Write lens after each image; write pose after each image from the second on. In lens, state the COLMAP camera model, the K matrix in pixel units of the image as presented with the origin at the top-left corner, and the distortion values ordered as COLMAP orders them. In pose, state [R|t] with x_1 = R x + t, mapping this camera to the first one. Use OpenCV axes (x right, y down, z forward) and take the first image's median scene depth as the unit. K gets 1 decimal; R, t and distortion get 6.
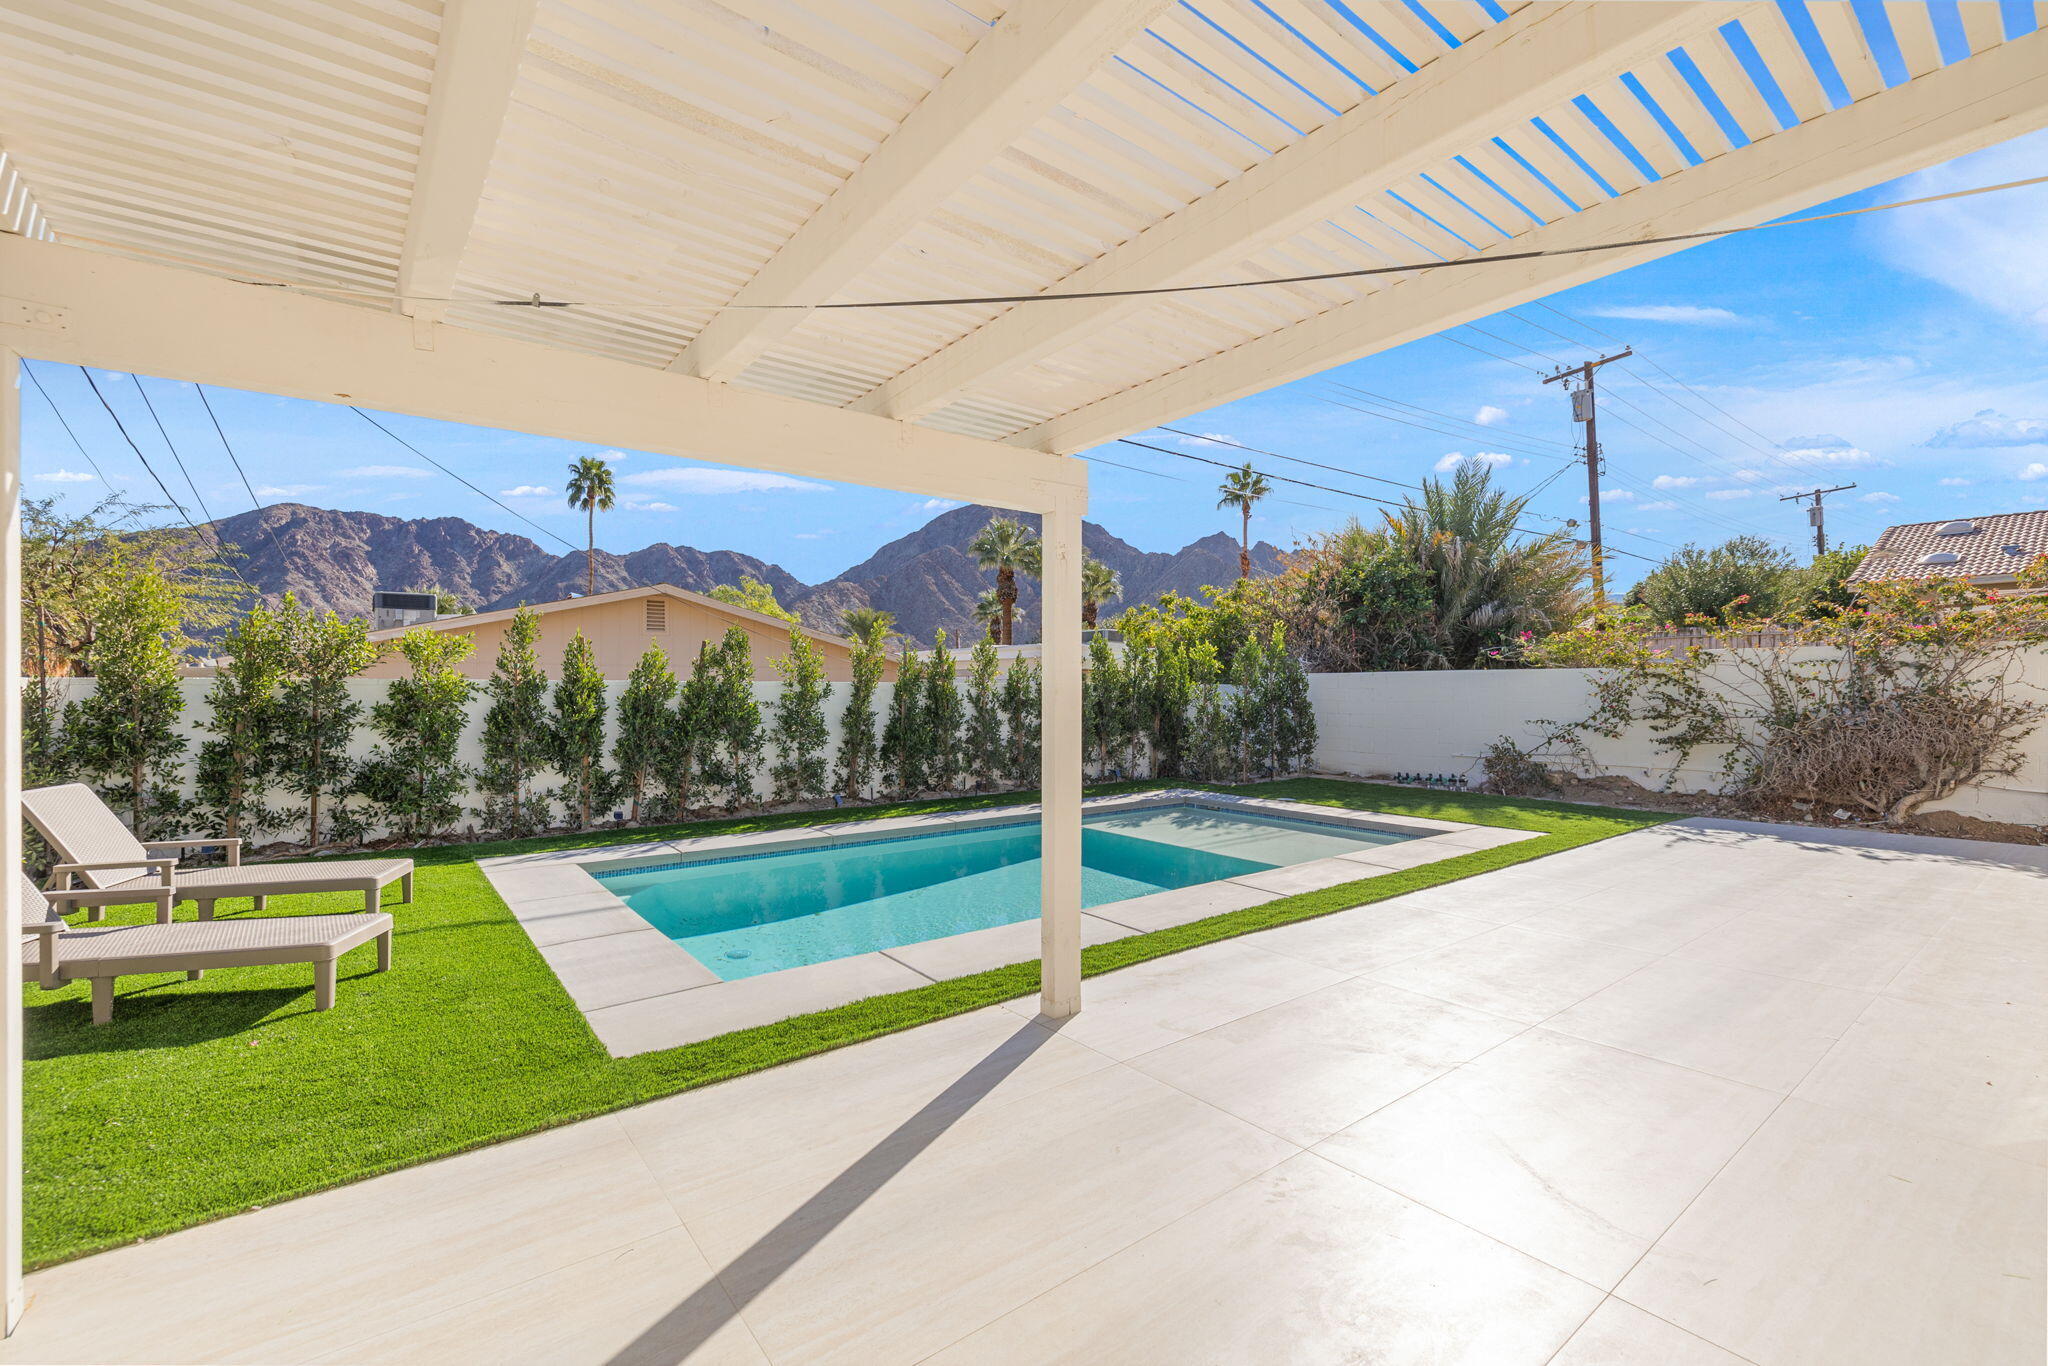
lens RADIAL K [[871.4, 0, 1028.1], [0, 871.4, 677.1], [0, 0, 1]] dist [0.000665, -0.000036]
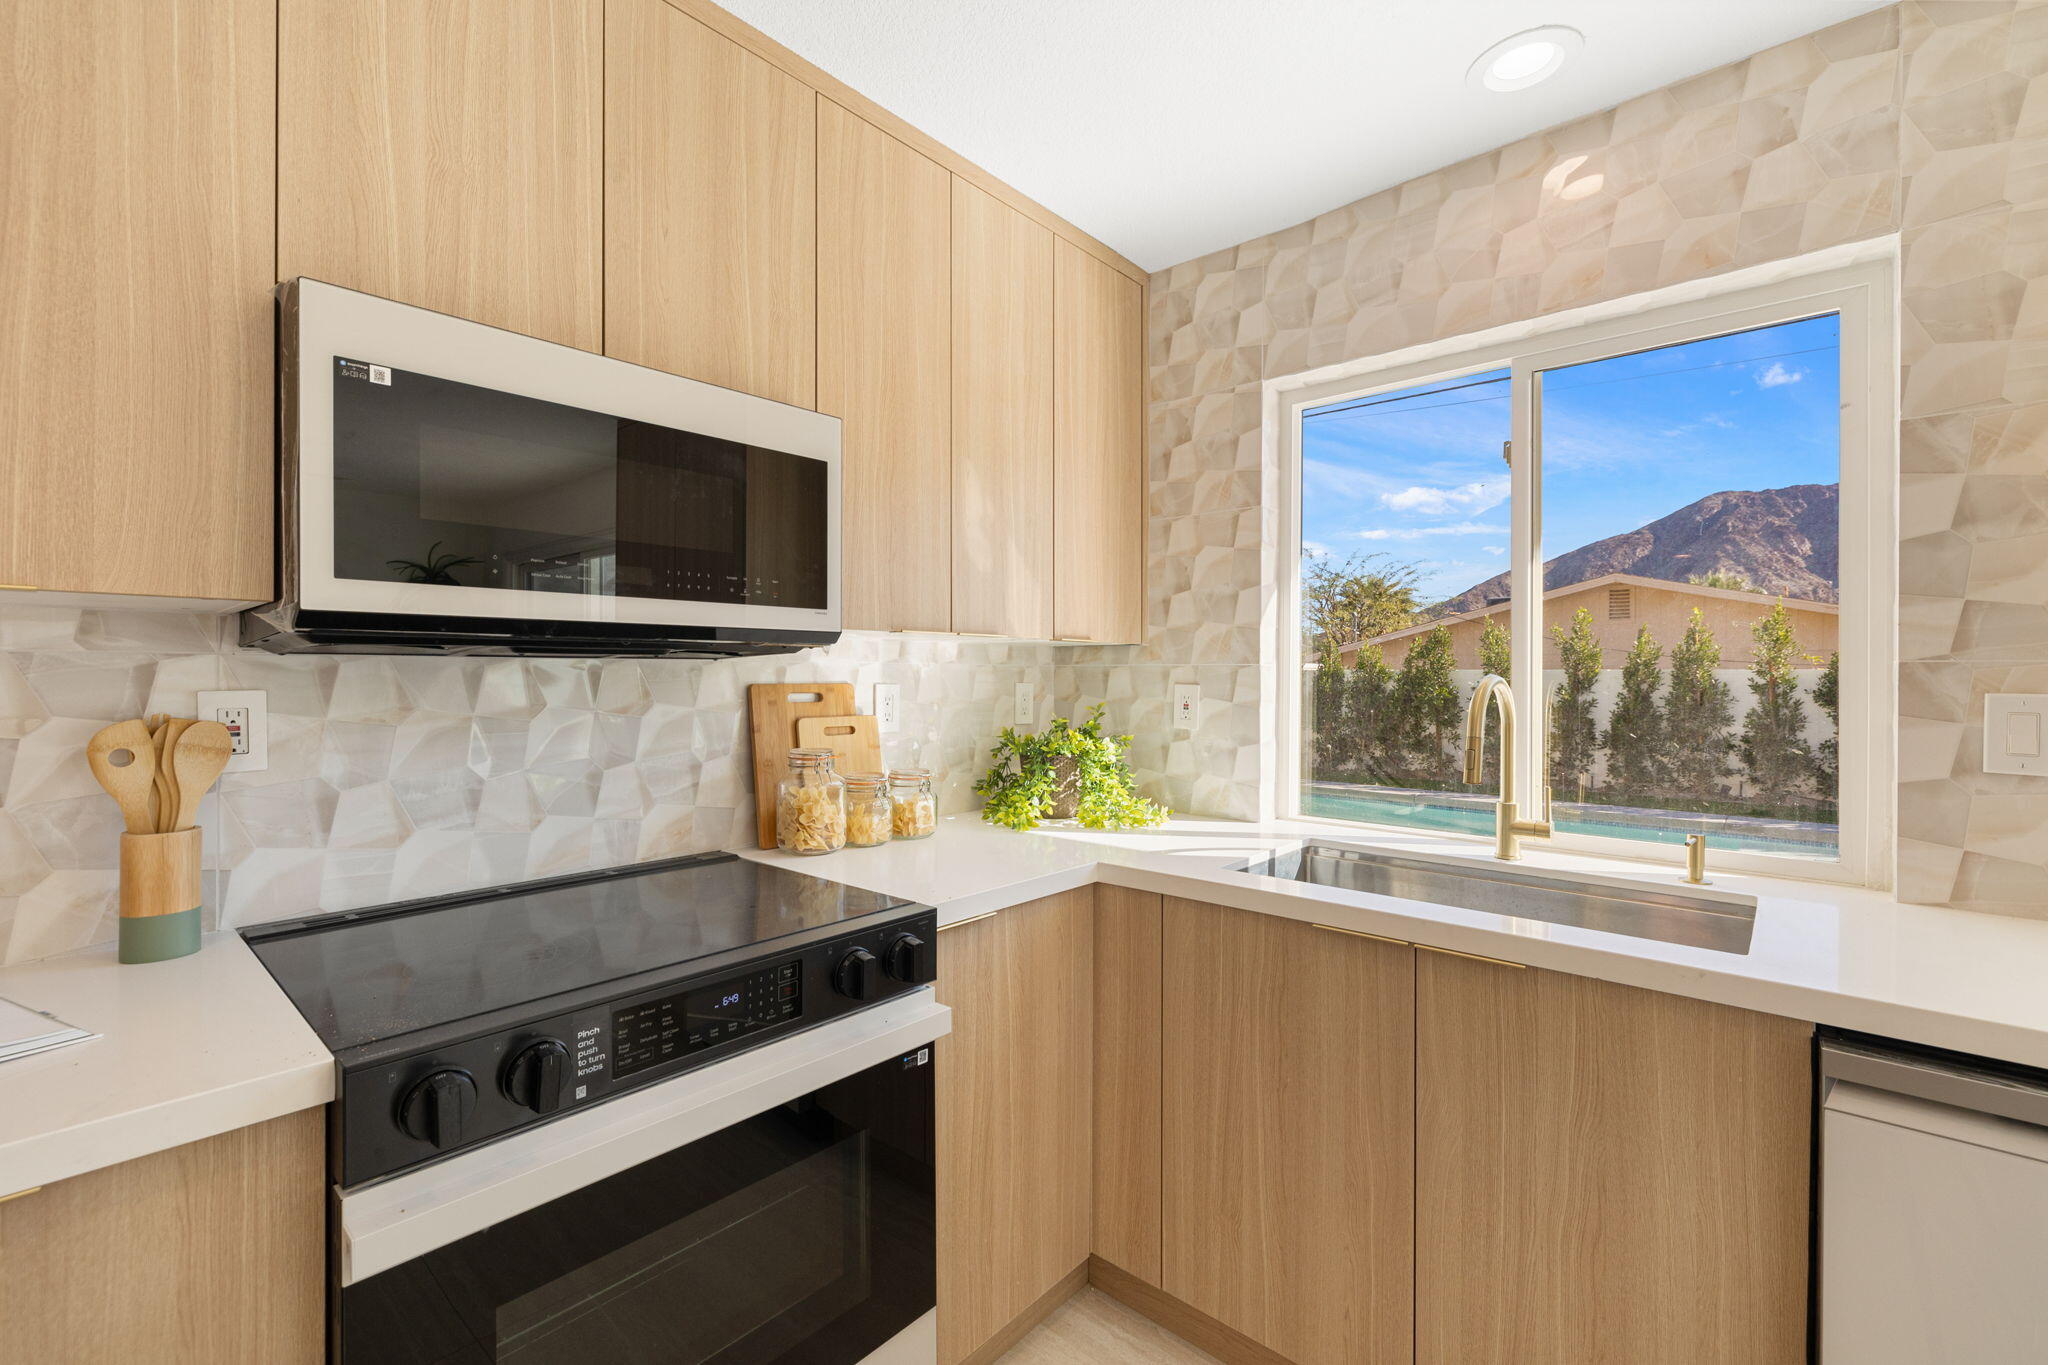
lens RADIAL K [[875.5, 0, 1010.3], [0, 875.5, 673.7], [0, 0, 1]] dist [0.001938, -0.000215]
pose [[0.176472, 0.000085, -0.984306, 0.681421], [0.011818, 0.999928, 0.002205, 0.000468], [0.984235, -0.012022, 0.176458, 0.174301]]
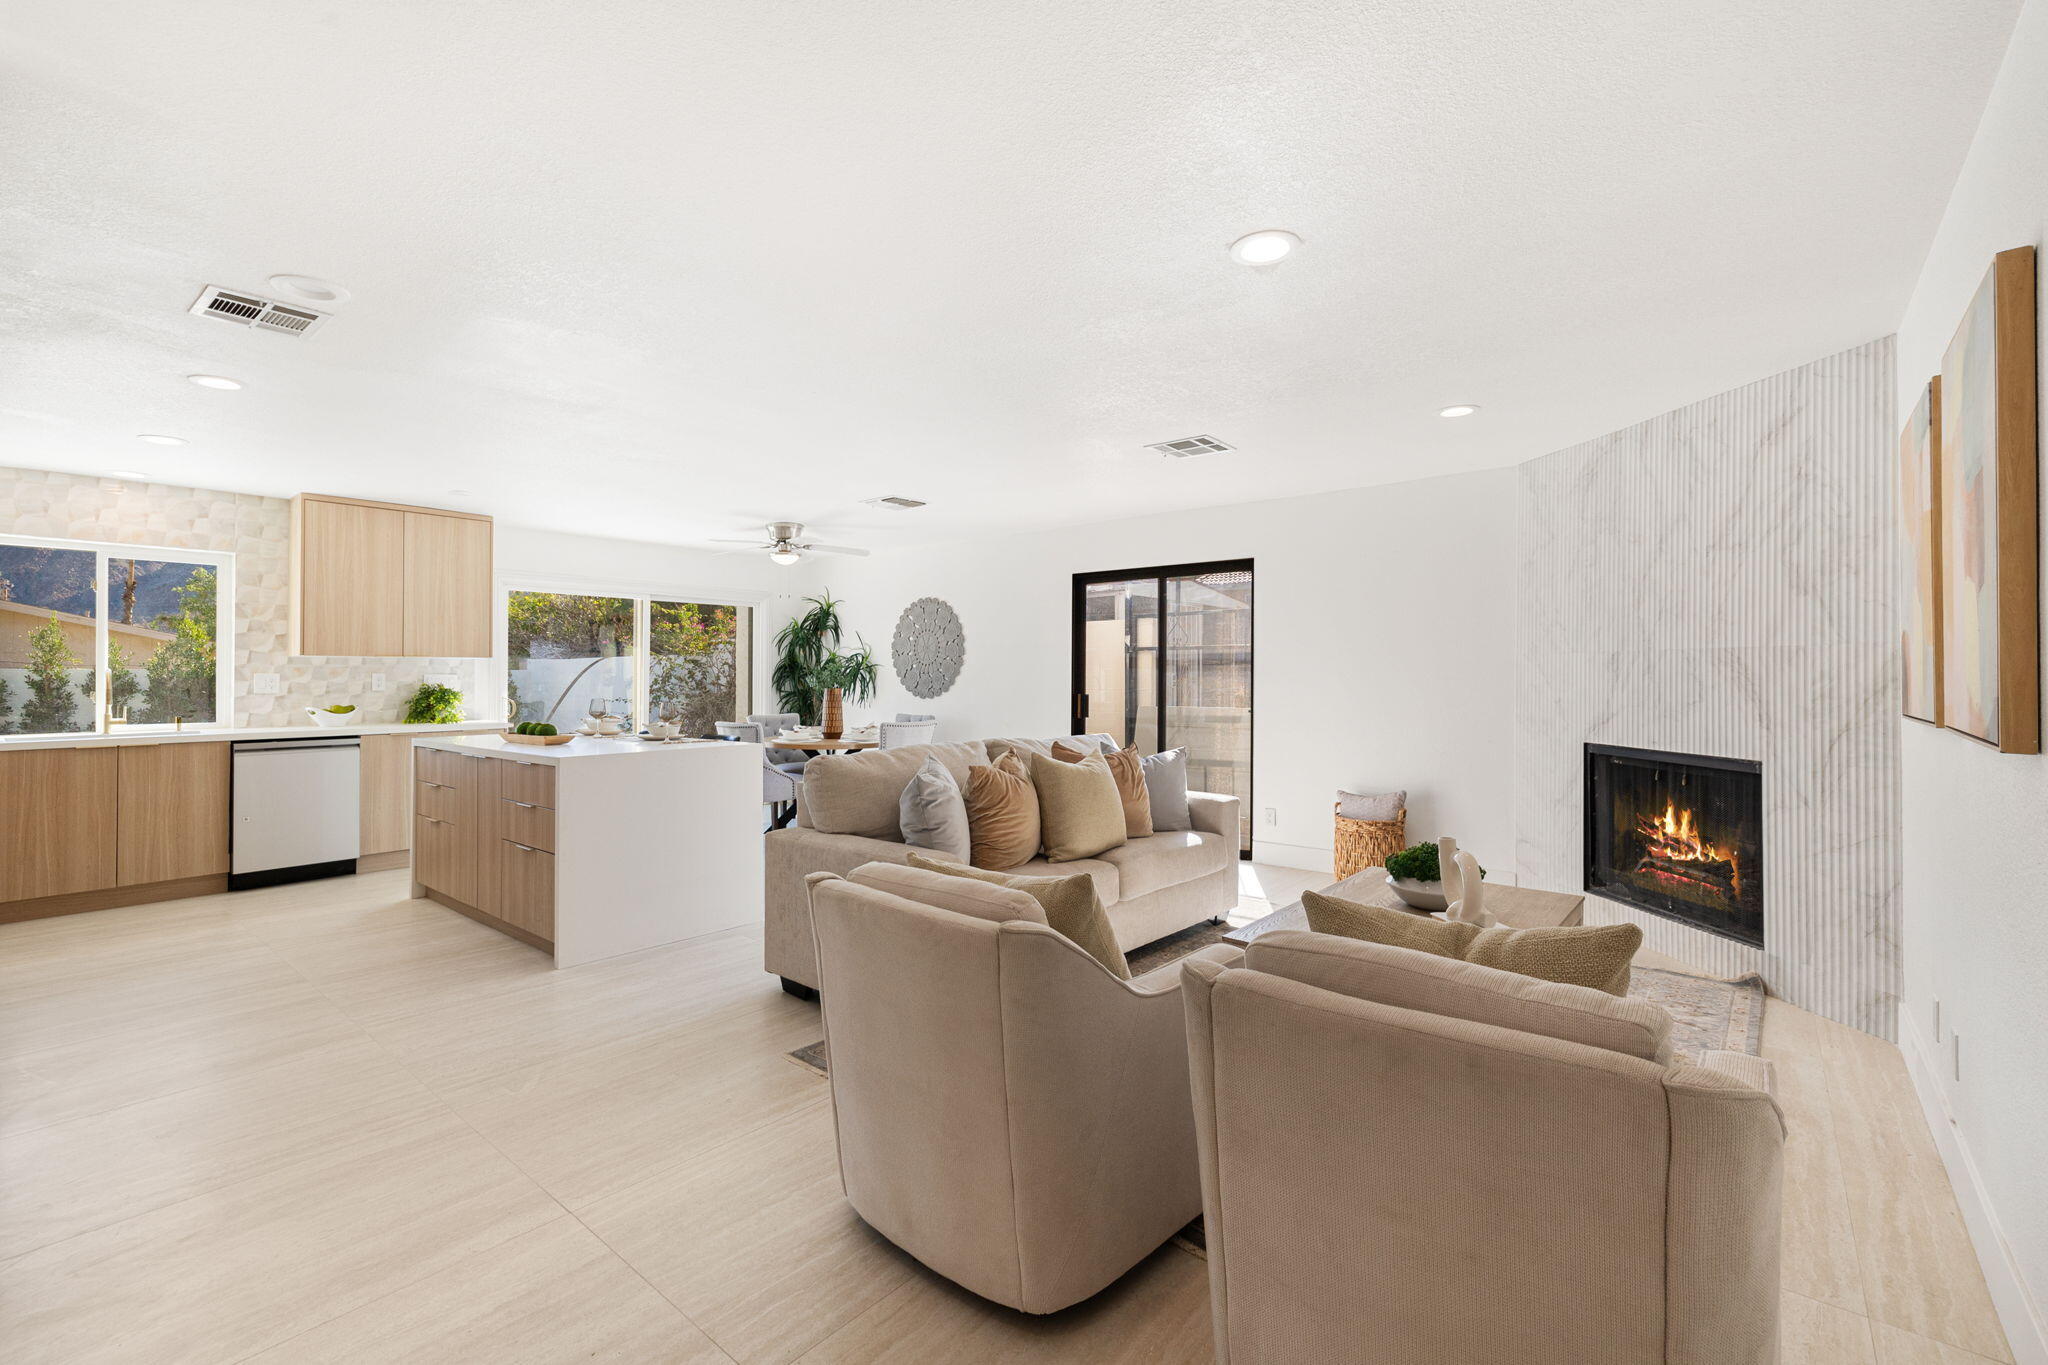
lens RADIAL K [[890.3, 0, 1032.5], [0, 890.3, 673.7], [0, 0, 1]] dist [0.001247, 0.000310]
pose [[0.975938, -0.001442, 0.218045, 0.925806], [-0.001054, 0.999935, 0.011330, -0.000969], [-0.218047, -0.011288, 0.975873, -0.299658]]
